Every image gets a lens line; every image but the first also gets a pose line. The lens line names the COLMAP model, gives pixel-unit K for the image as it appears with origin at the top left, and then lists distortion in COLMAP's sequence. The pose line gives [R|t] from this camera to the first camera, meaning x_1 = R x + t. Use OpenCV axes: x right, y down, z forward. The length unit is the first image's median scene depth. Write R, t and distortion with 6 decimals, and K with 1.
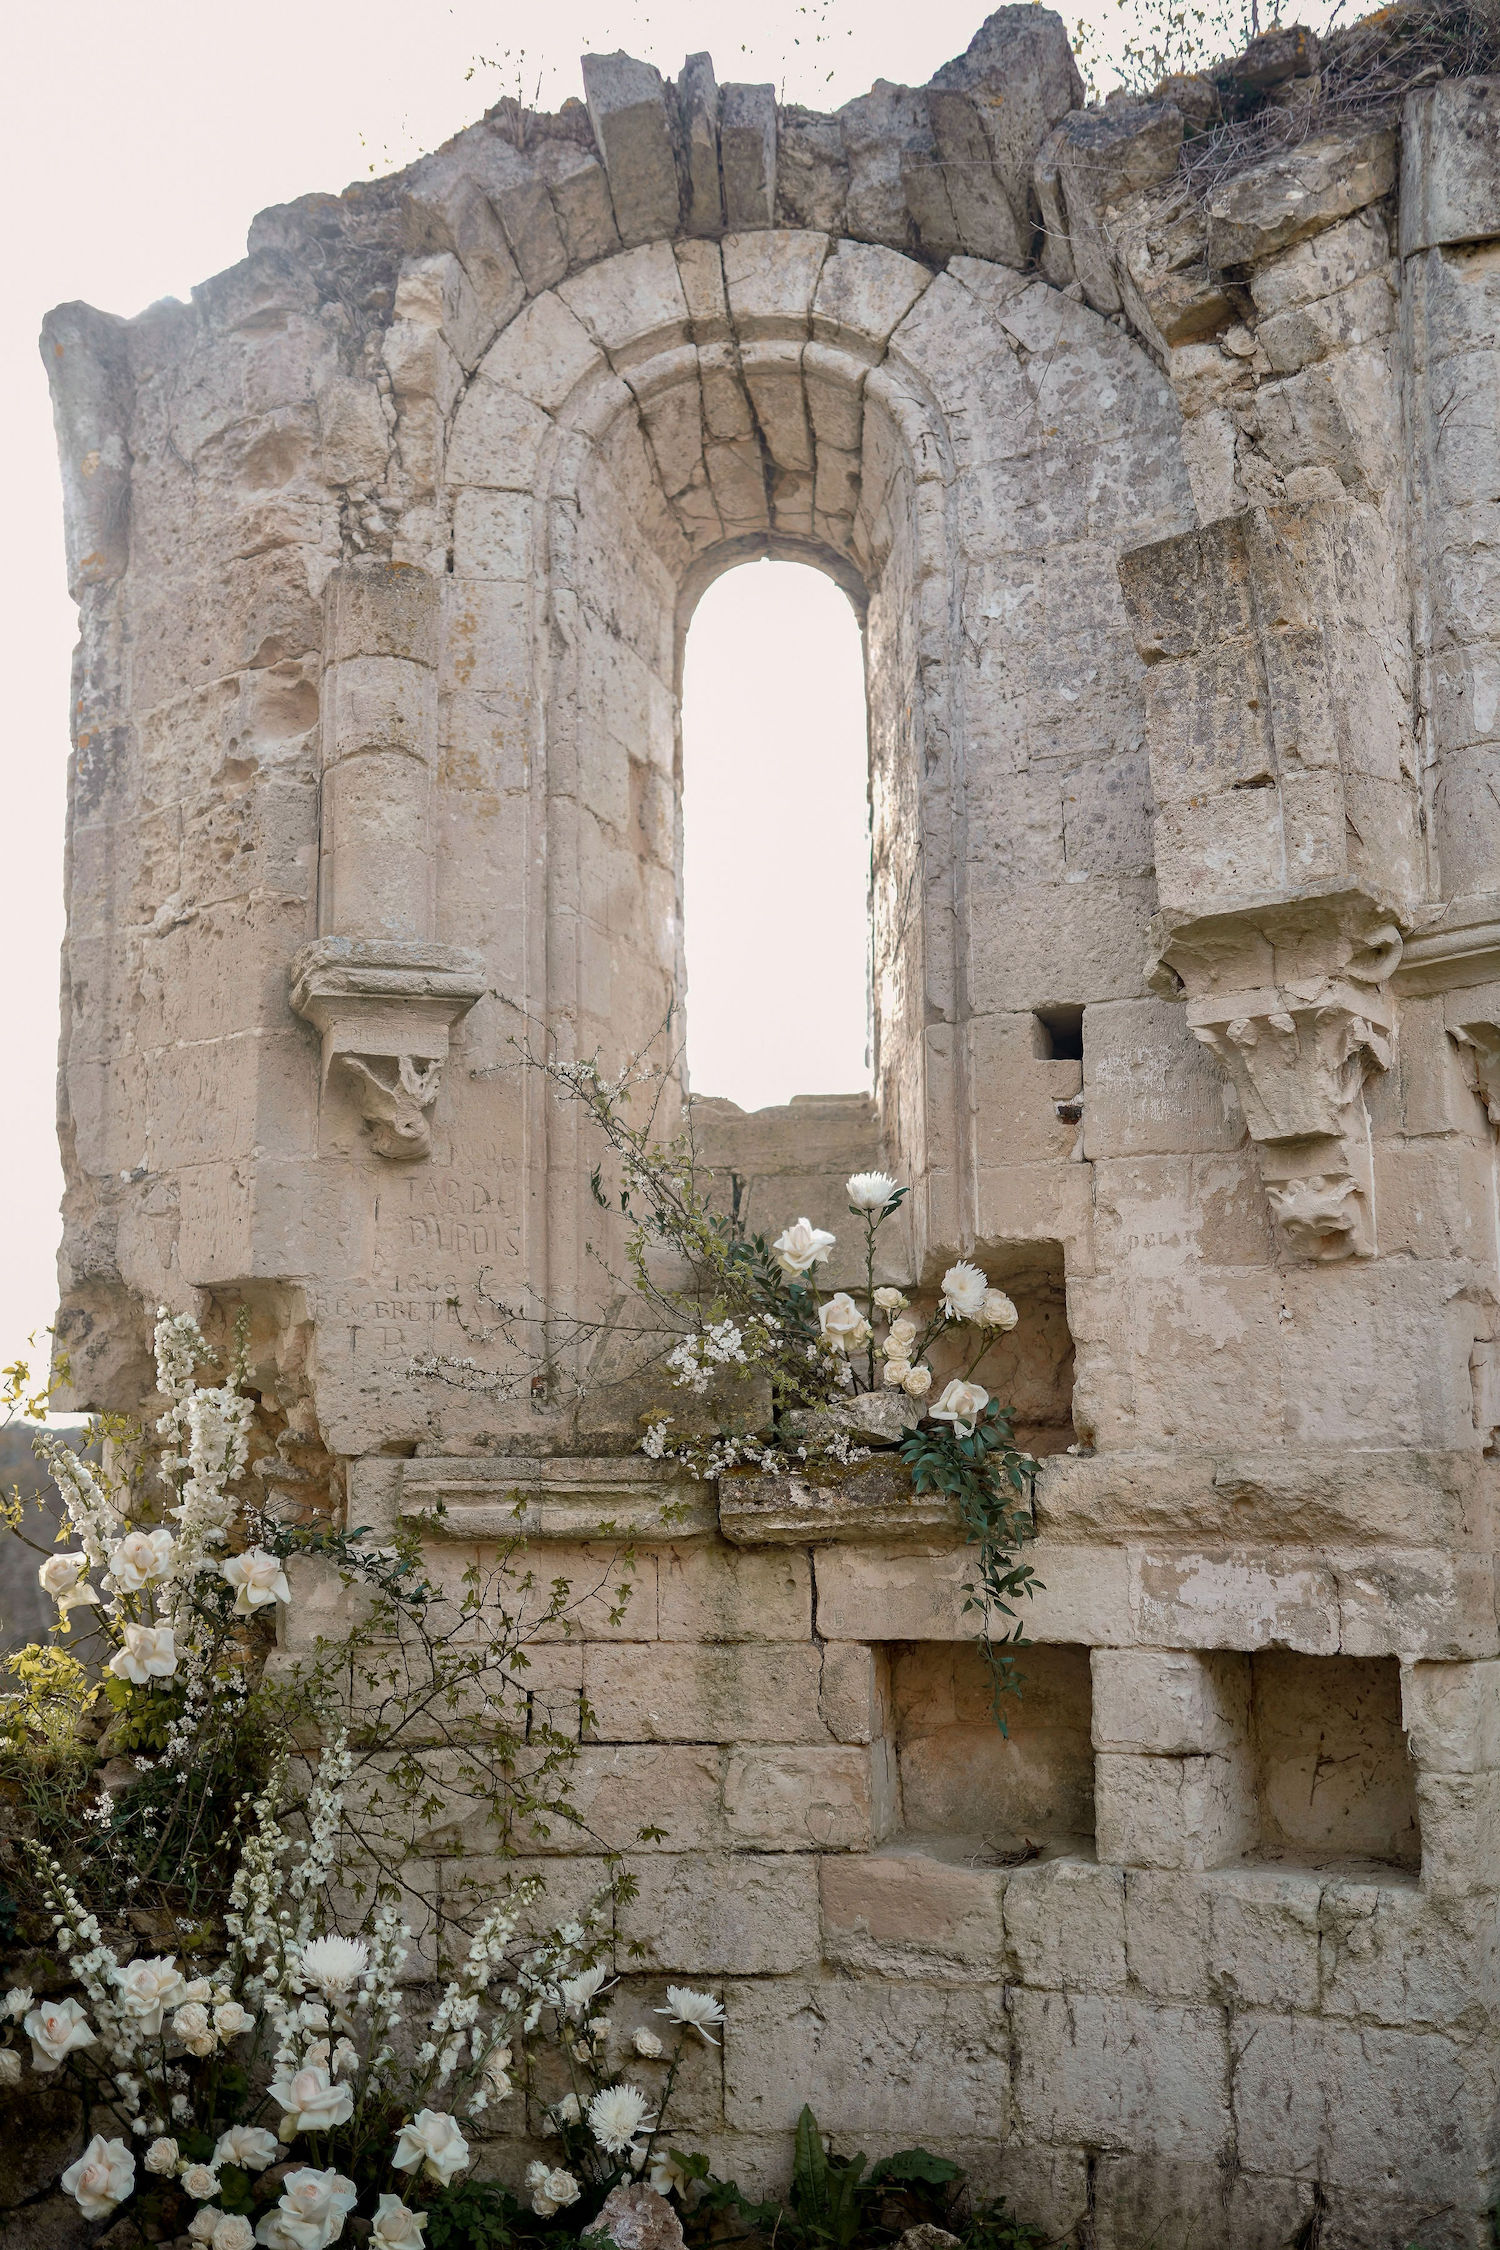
lens RADIAL K [[2234.9, 0, 768.2], [0, 2234.9, 1126.1], [0, 0, 1]] dist [-0.067231, 0.117203]
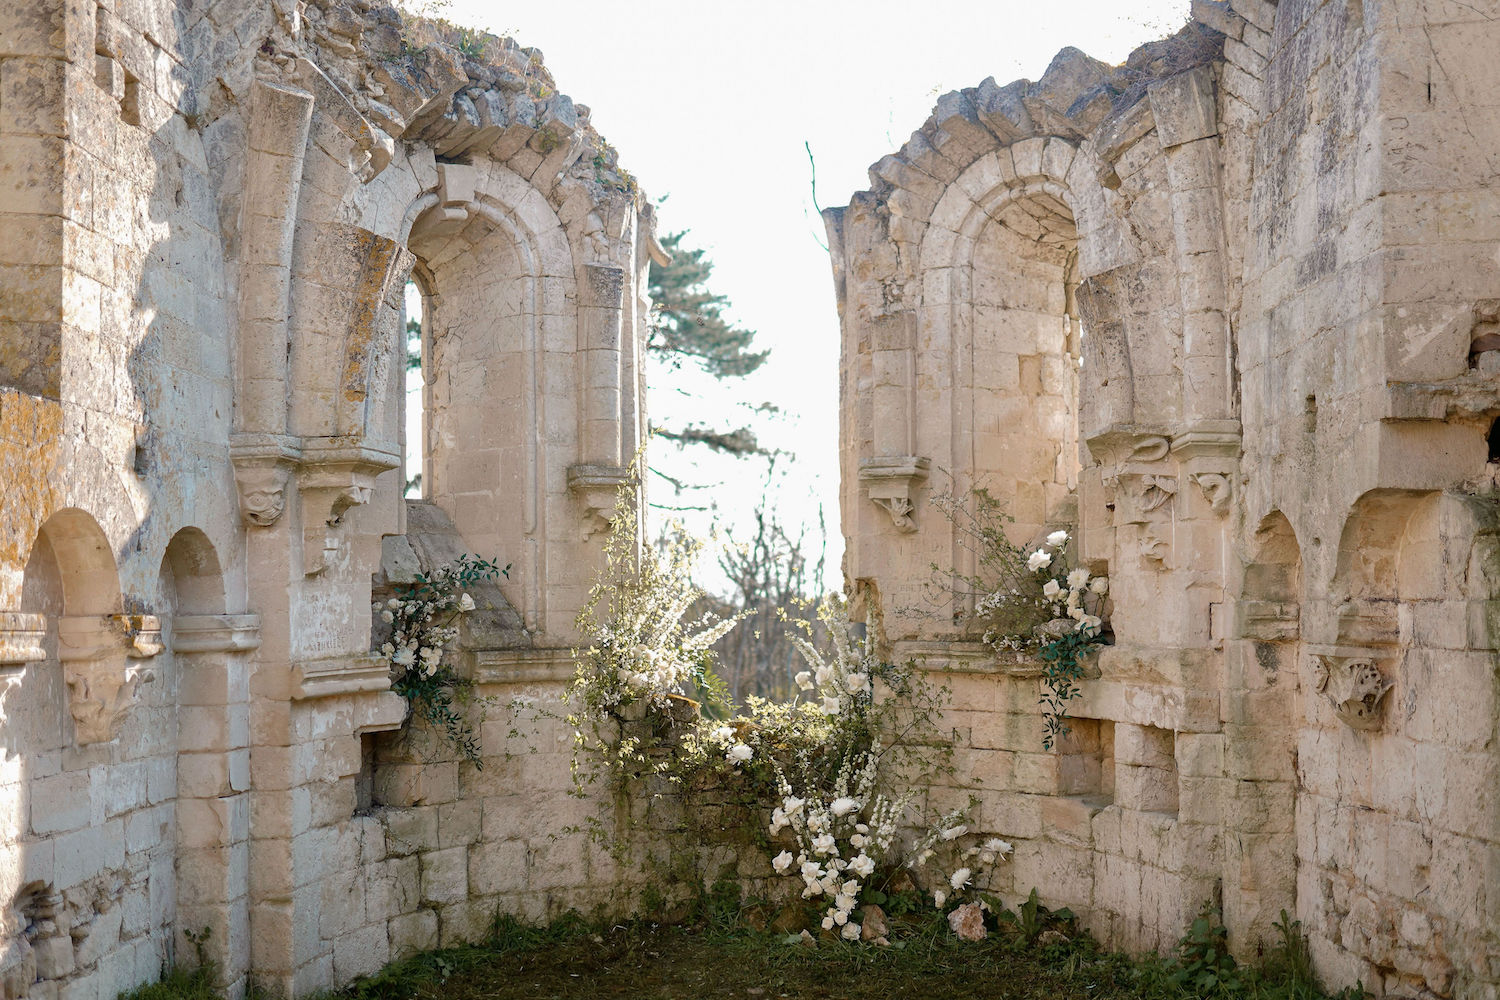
lens RADIAL K [[1574.6, 0, 773.6], [0, 1574.6, 499.4], [0, 0, 1]] dist [-0.068805, 0.139502]
pose [[0.718272, -0.041852, -0.694503, 1.056071], [0.095474, 0.994675, 0.038801, -0.115800], [0.689181, -0.094176, 0.718443, -0.491697]]
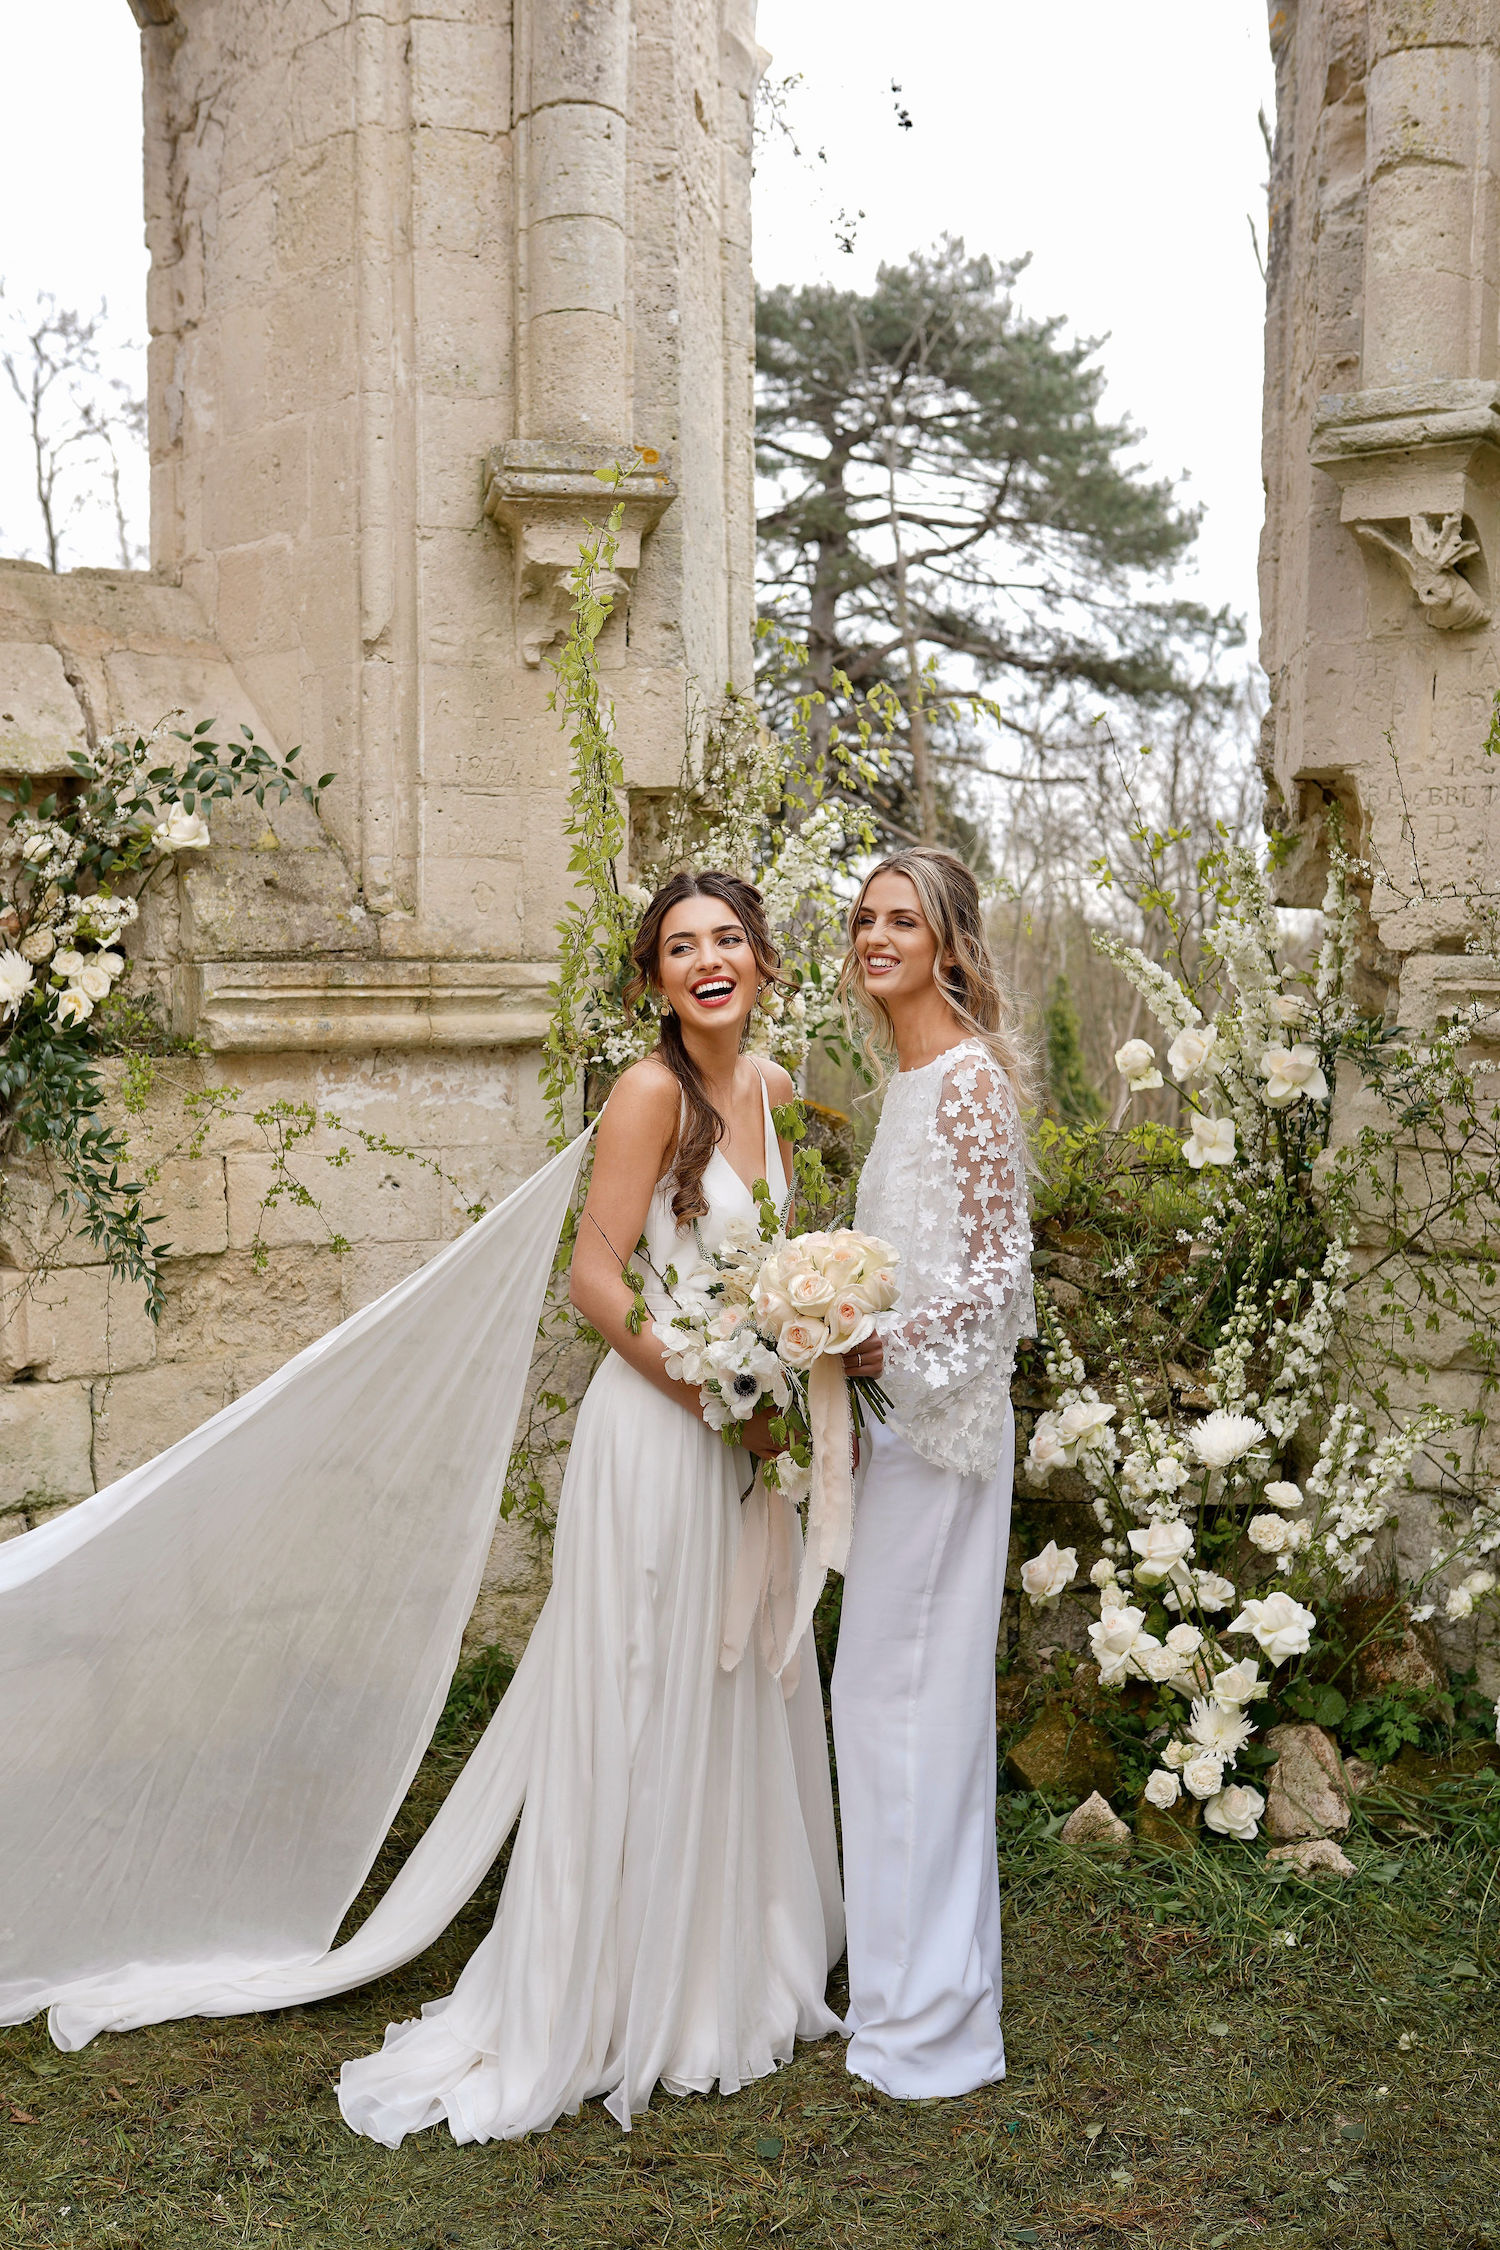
lens RADIAL K [[2229.2, 0, 750.0], [0, 2229.2, 1125.0], [0, 0, 1]] dist [-0.061848, 0.099639]
pose [[0.564306, 0.081007, -0.821582, 0.431634], [0.101270, 0.980866, 0.166270, 0.033855], [0.819331, -0.177029, 0.545305, 0.234934]]
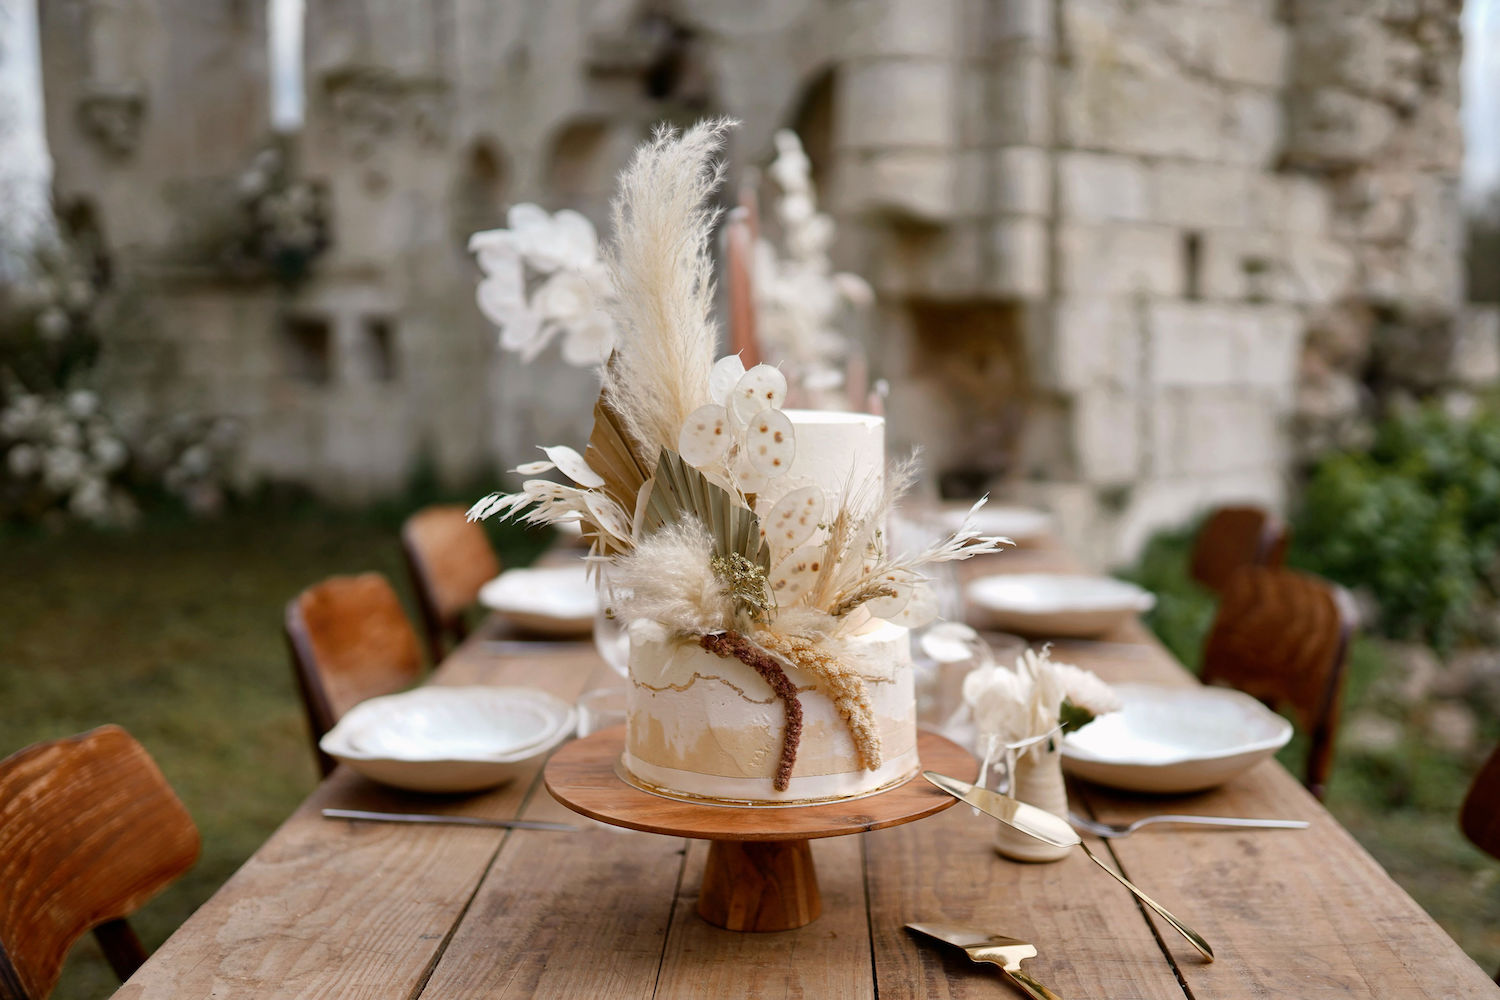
lens RADIAL K [[1528.2, 0, 783.7], [0, 1528.2, 458.8], [0, 0, 1]] dist [-0.025419, 0.001199]
pose [[0.983117, 0.022470, -0.181596, 1.075077], [0.025505, 0.965916, 0.257595, -0.094737], [0.181194, -0.257877, 0.949035, -0.868182]]
